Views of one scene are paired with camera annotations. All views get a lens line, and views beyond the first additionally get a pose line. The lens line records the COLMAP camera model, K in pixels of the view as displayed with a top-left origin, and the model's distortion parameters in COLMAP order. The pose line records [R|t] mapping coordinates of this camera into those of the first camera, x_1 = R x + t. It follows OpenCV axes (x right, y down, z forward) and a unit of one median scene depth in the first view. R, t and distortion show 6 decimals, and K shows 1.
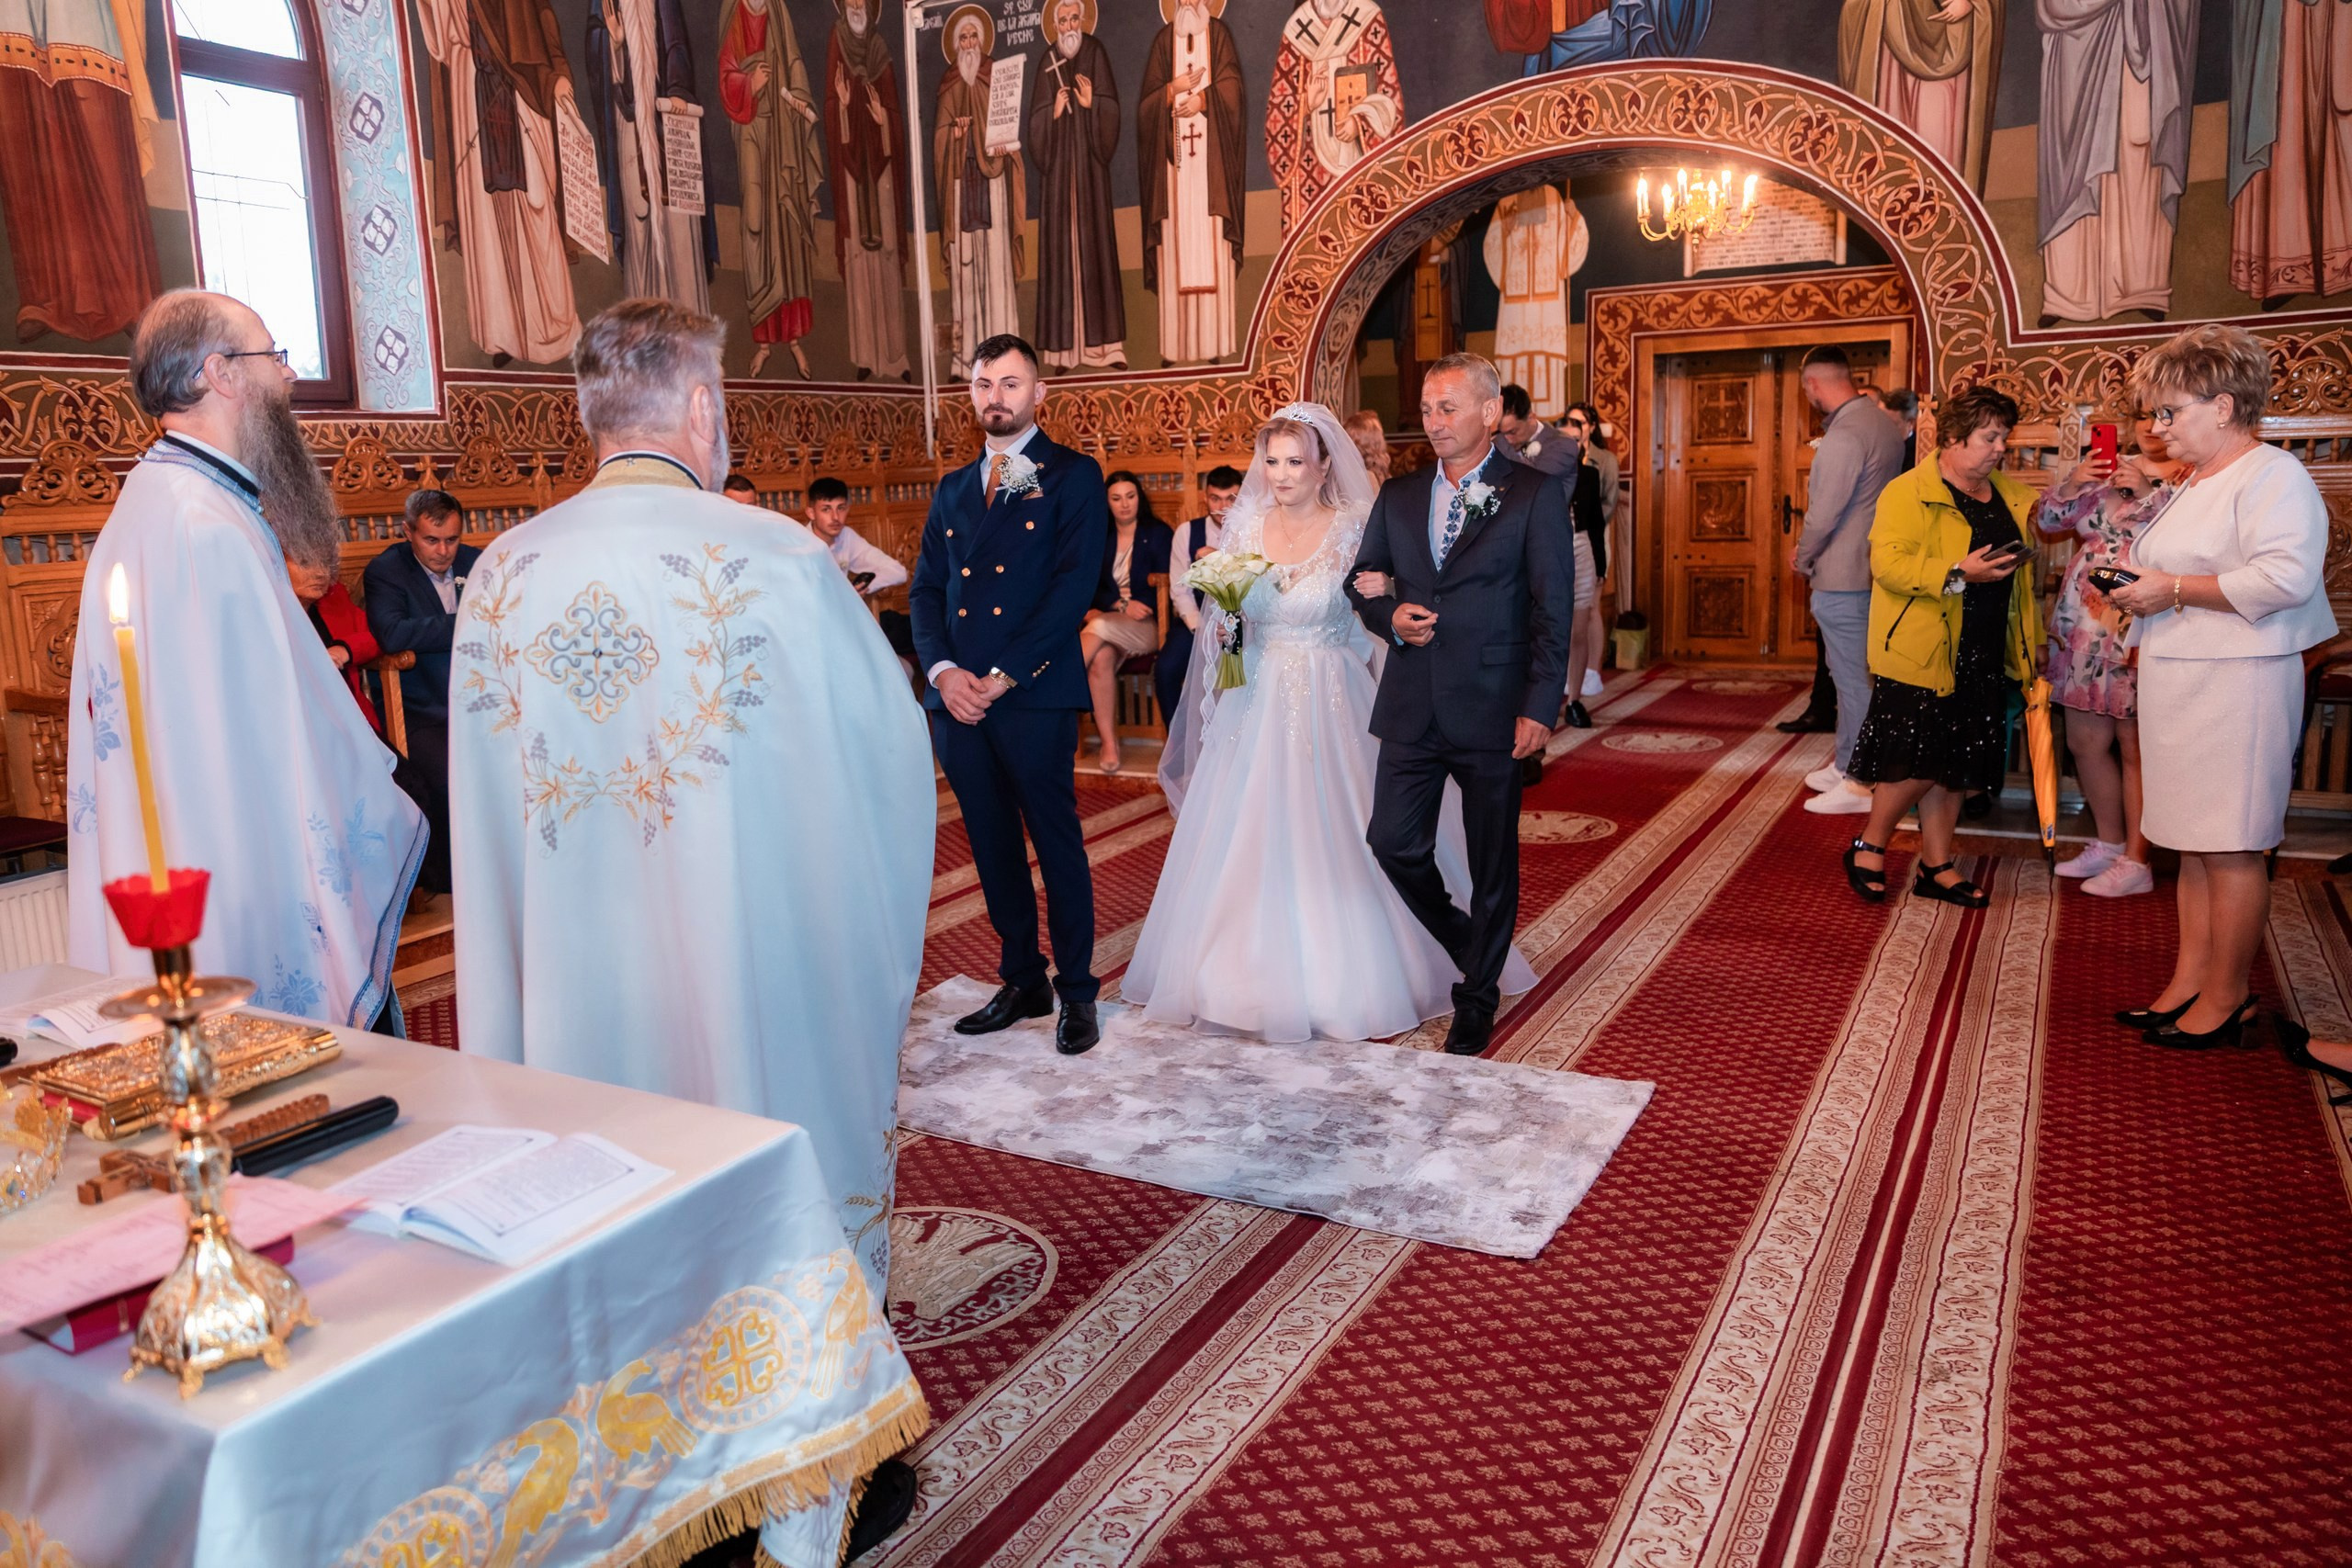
lens RADIAL K [[1672.6, 0, 1173.7], [0, 1672.6, 732.5], [0, 0, 1]] dist [0.007939, 0.004672]
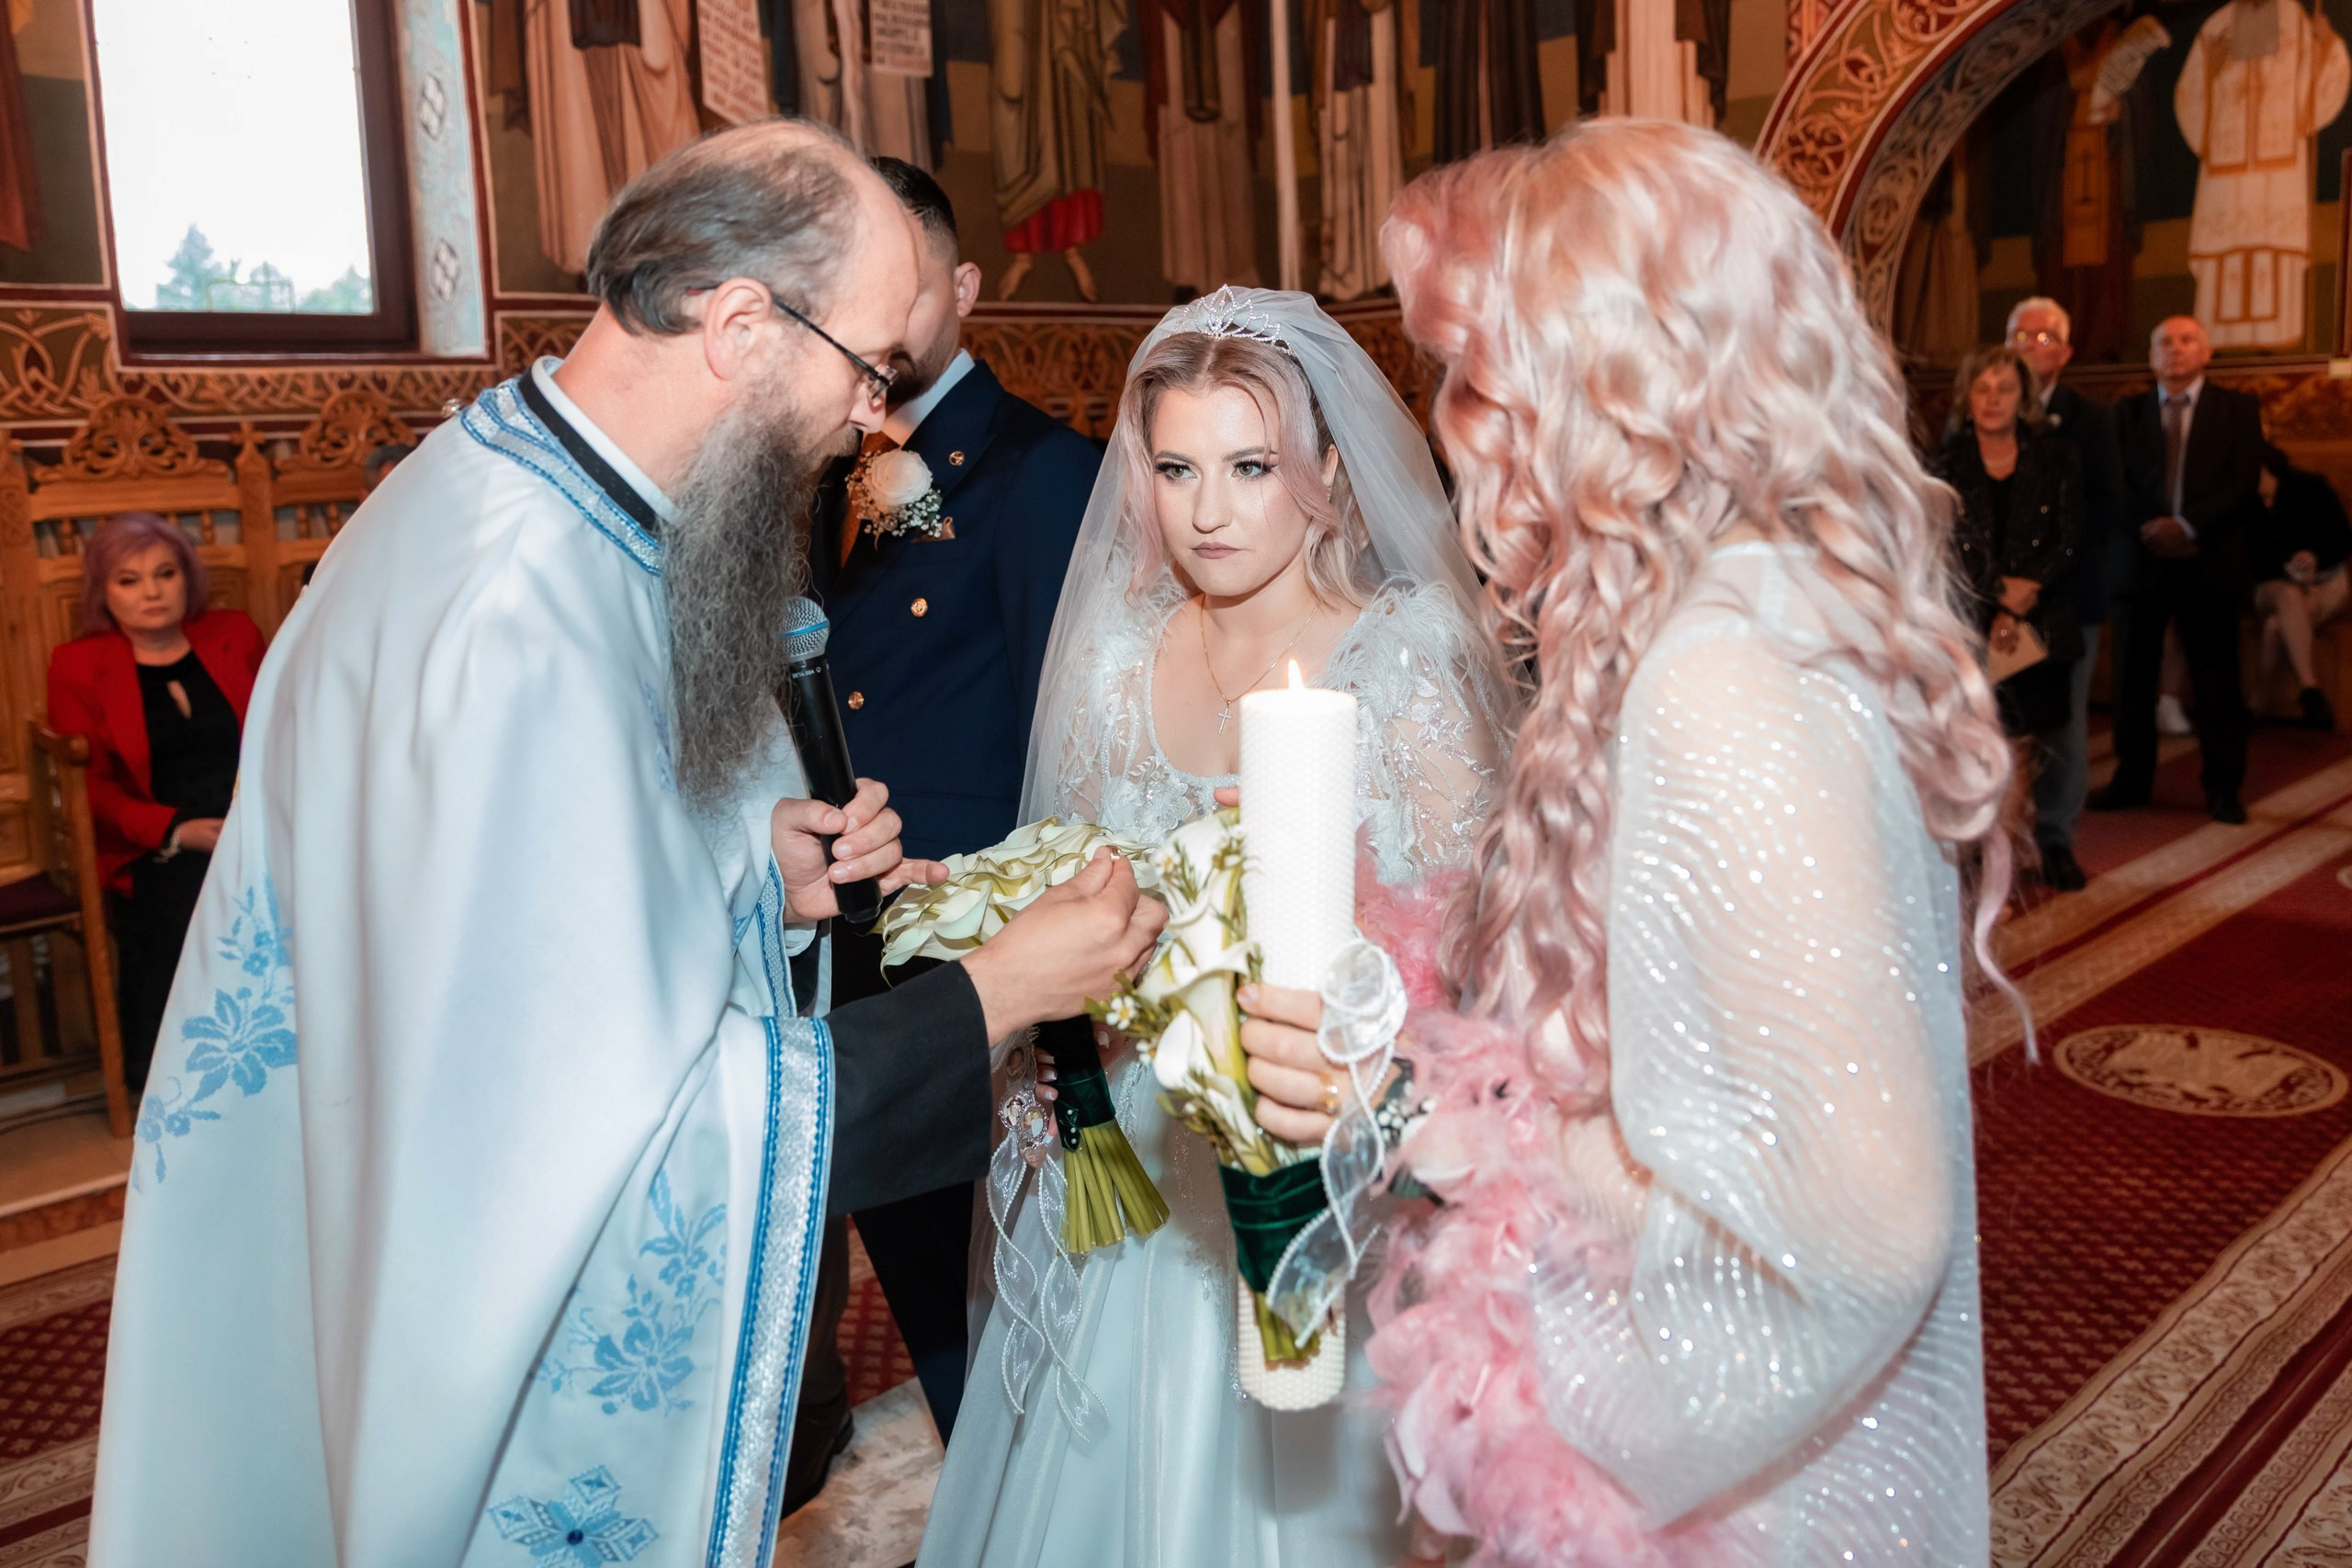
lens RADIAL K [[1926.2, 0, 1179.6], [0, 1926.2, 656.5], [0, 0, 1]] dist [-0.013189, 0.013709]
pose [[0.952463, 0.036767, -0.302429, 0.071758], [-0.045943, 0.998673, -0.023280, -0.042863], [0.301172, 0.036068, 0.952888, 0.234867]]
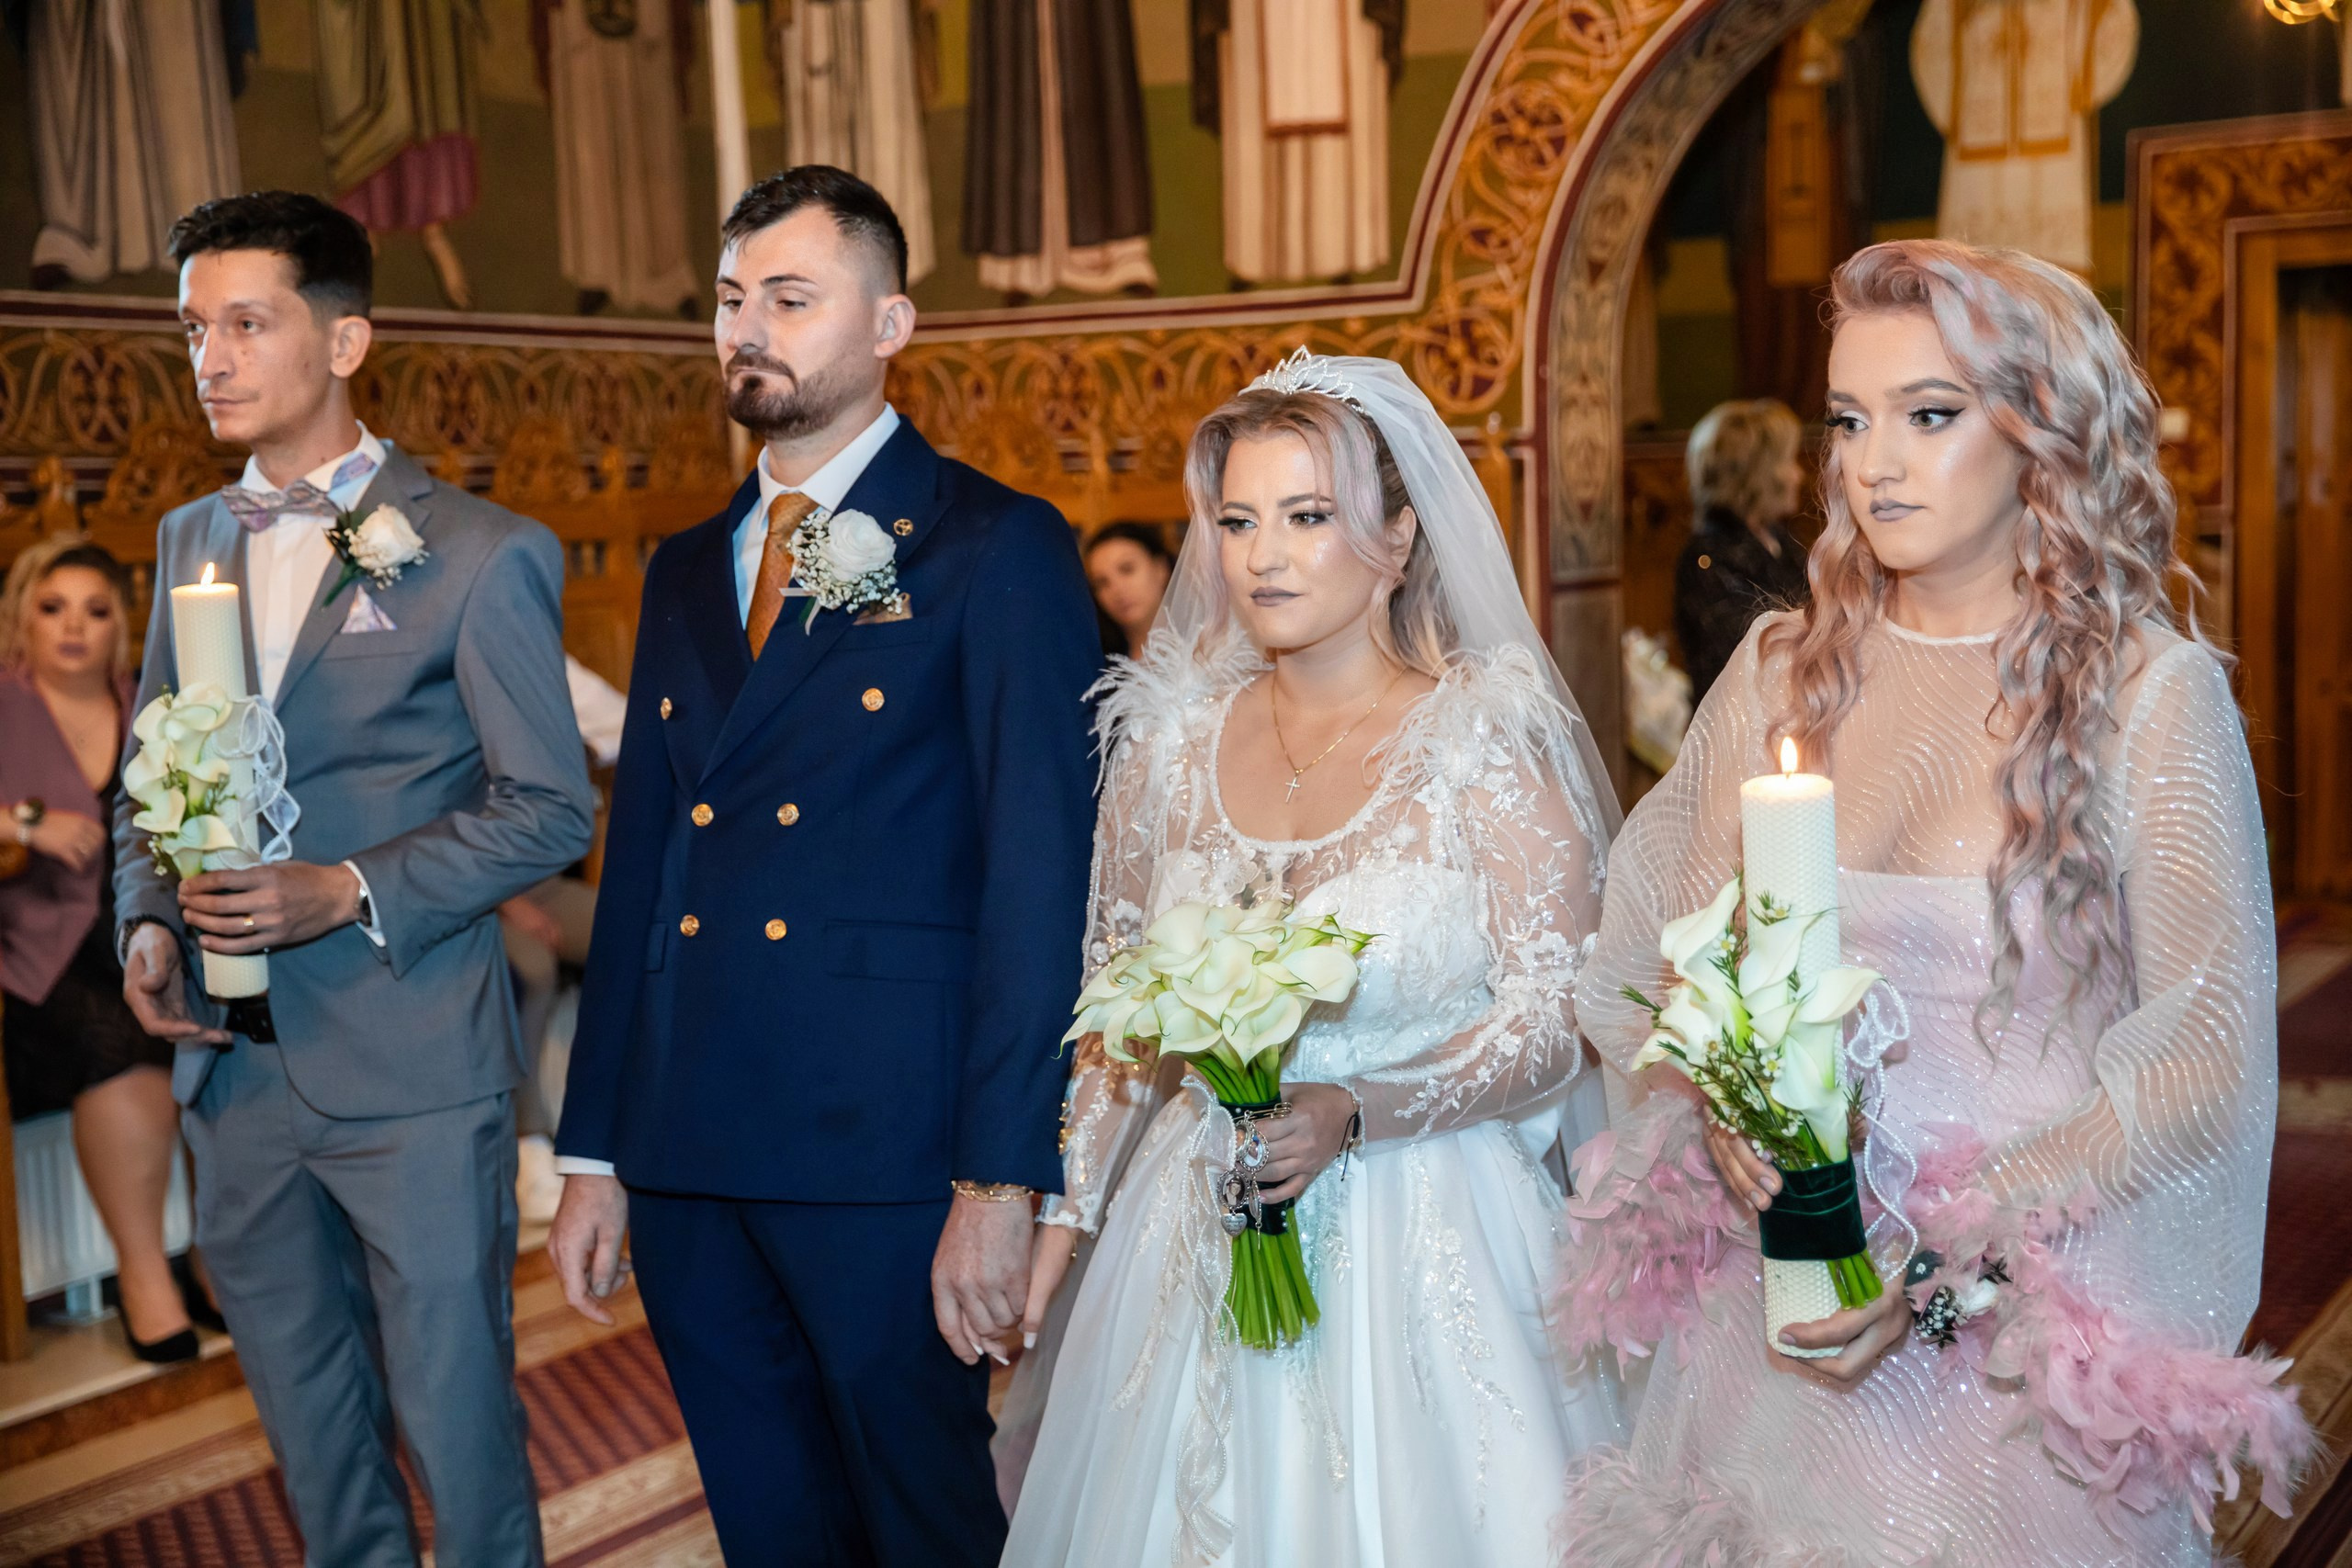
lens RADIAL K [[3276.8, 0, 1293.1], [0, 3276.8, 785.5], [0, 0, 1]] dist [0.321539, -0.866753]
pose [[0.999994, 0.003244, 0.000804, 0.010184], [-0.003179, 0.997510, -0.070454, -0.015671], [-0.001030, 0.070451, 0.997515, 0.088016]]
